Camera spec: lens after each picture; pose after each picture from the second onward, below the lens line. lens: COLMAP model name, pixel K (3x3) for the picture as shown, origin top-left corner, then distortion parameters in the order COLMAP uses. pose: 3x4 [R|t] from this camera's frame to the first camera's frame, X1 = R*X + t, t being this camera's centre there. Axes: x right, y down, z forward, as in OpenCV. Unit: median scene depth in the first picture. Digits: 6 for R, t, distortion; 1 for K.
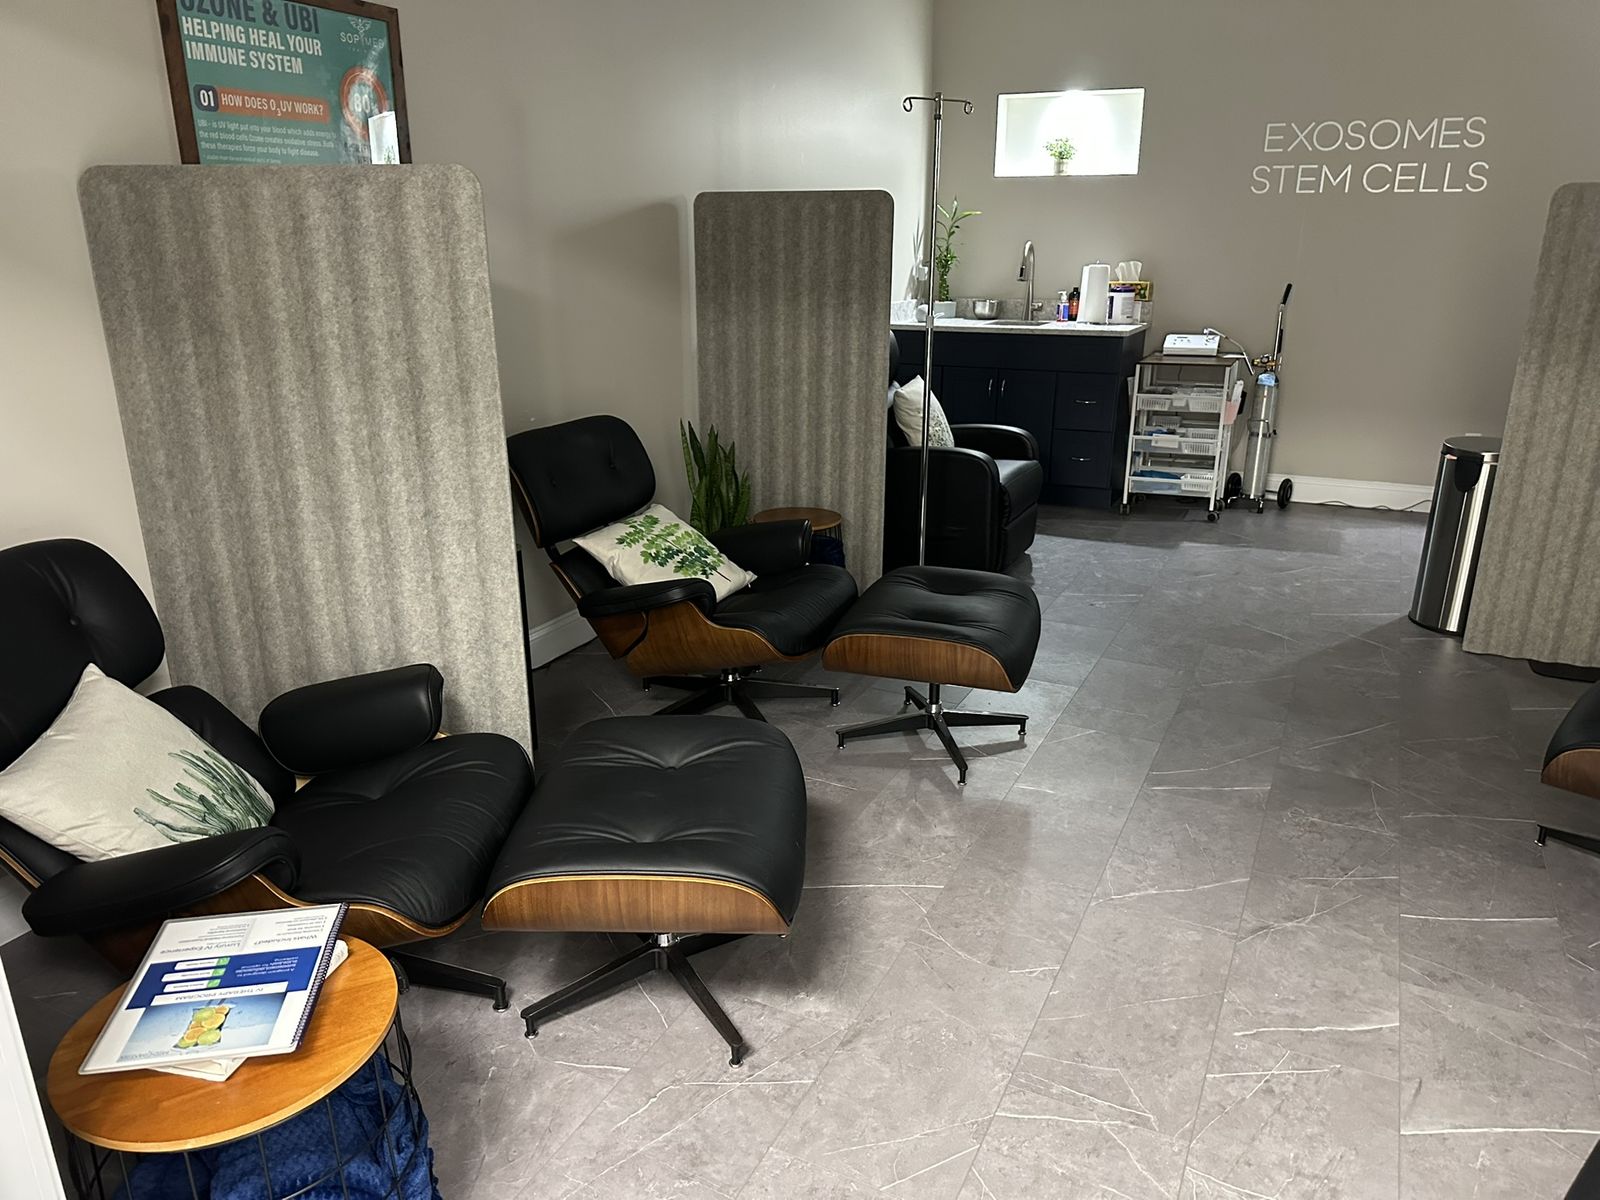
lens RADIAL K [[1134.7, 0, 812.7], [0, 1134.7, 611.6], [0, 0, 1]] dist [0.072555, -0.095046]
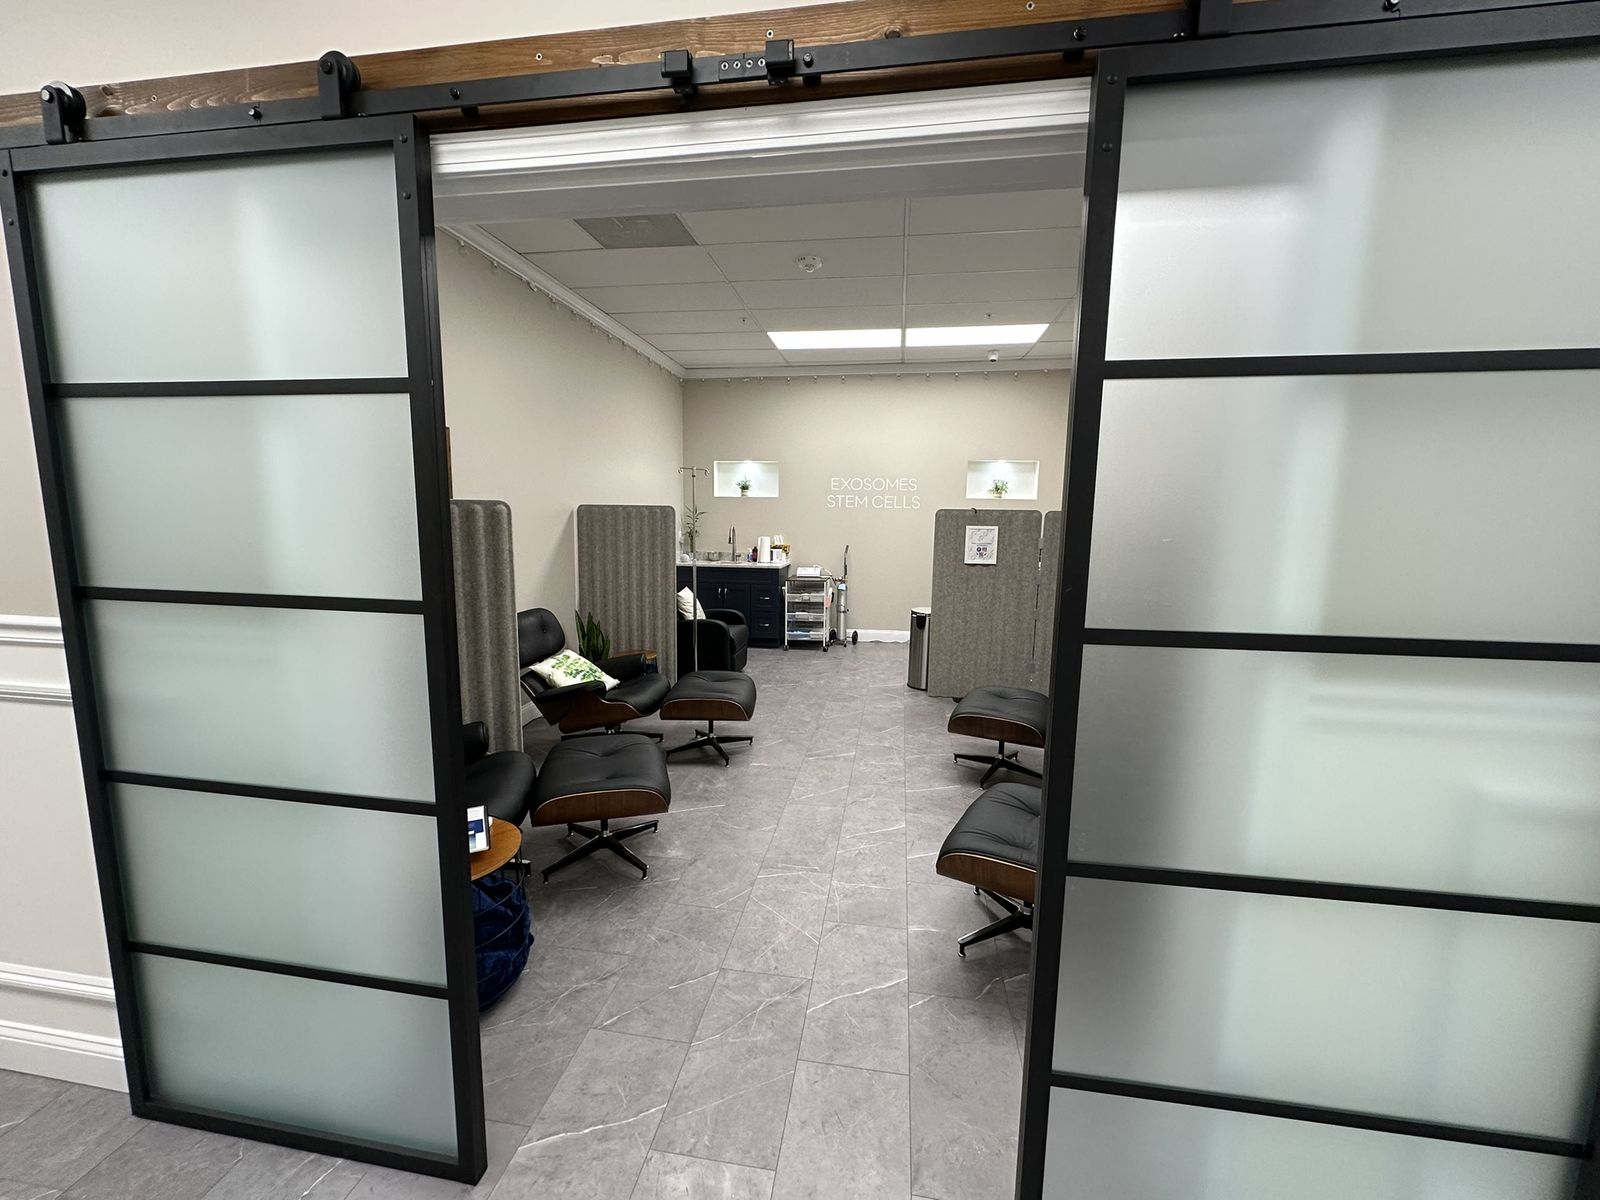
lens RADIAL K [[649.5, 0, 805.2], [0, 649.5, 603.8], [0, 0, 1]] dist [-0.002512, 0.000136]
pose [[0.953896, -0.028612, 0.298769, -0.084755], [0.082553, 0.982062, -0.169524, 0.065034], [-0.288560, 0.186373, 0.939148, -0.266550]]
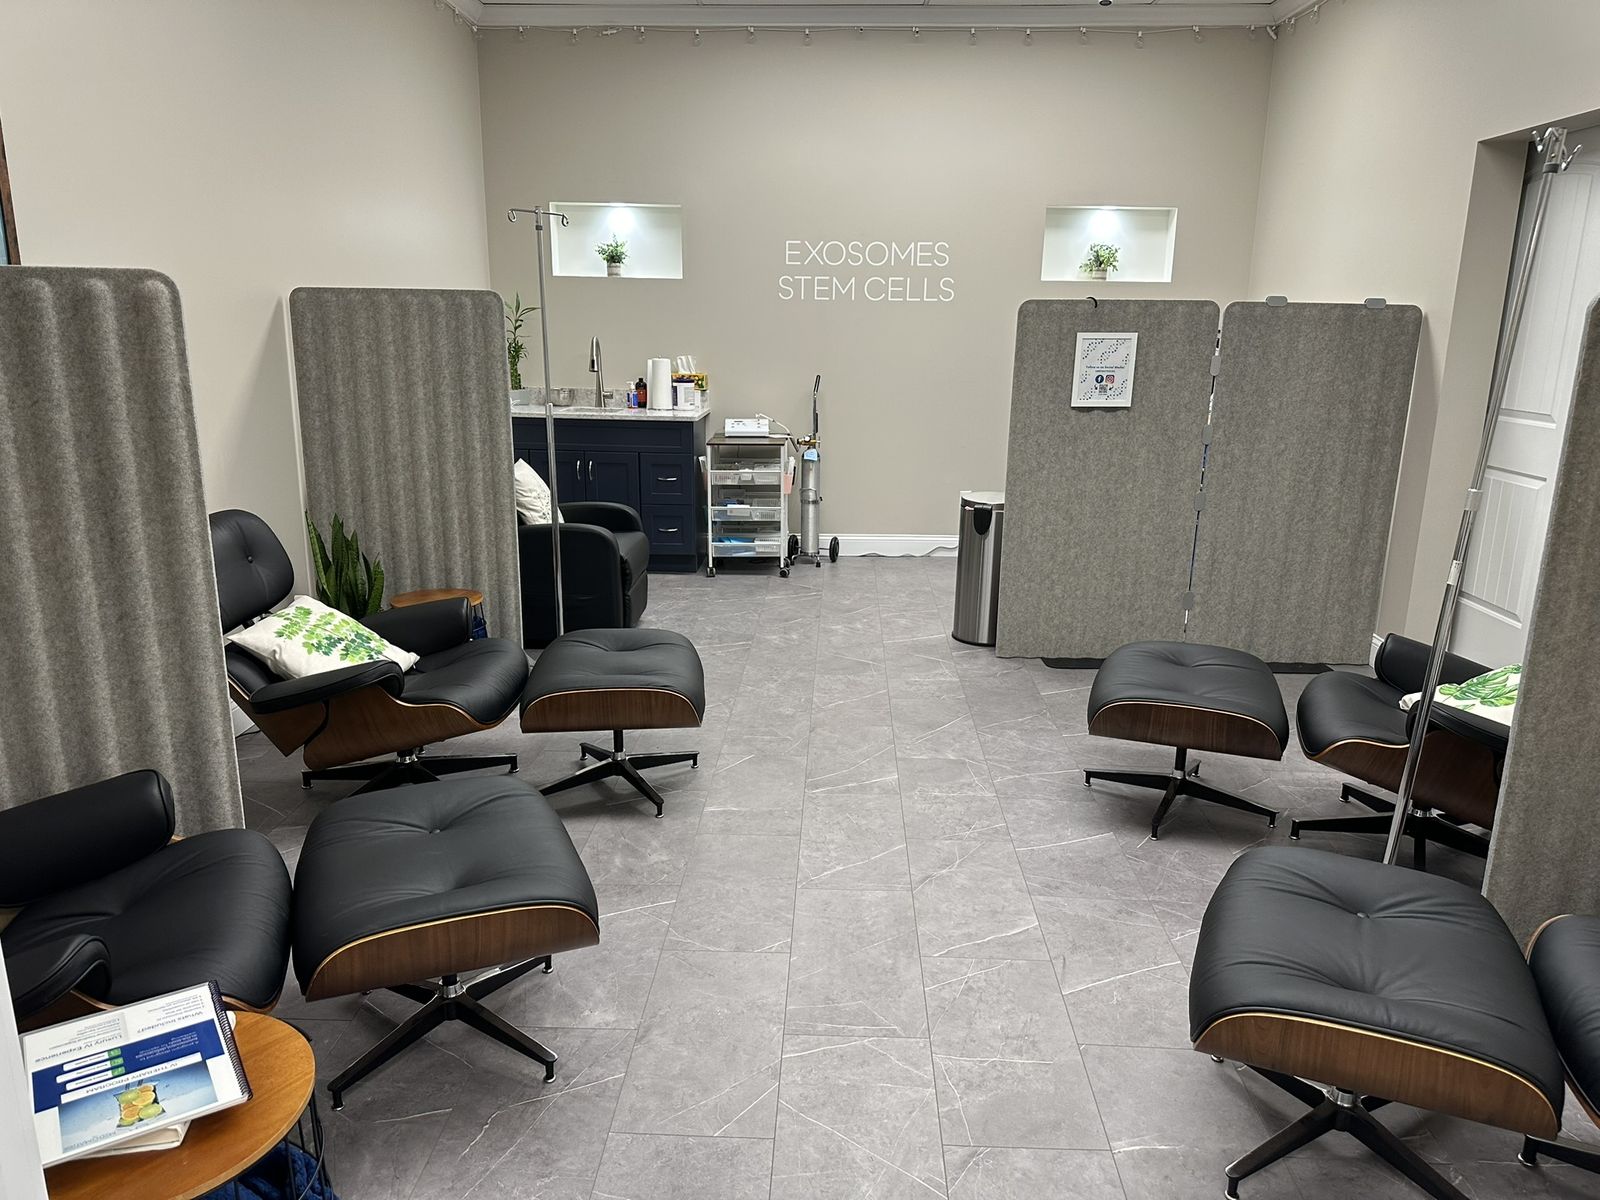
lens RADIAL K [[1134.7, 0, 812.2], [0, 1134.7, 612.6], [0, 0, 1]] dist [0.072555, -0.095046]
pose [[0.910234, -0.092208, 0.403699, -0.154199], [0.119498, 0.991908, -0.042878, 0.017543], [-0.396478, 0.087270, 0.913887, -0.093426]]
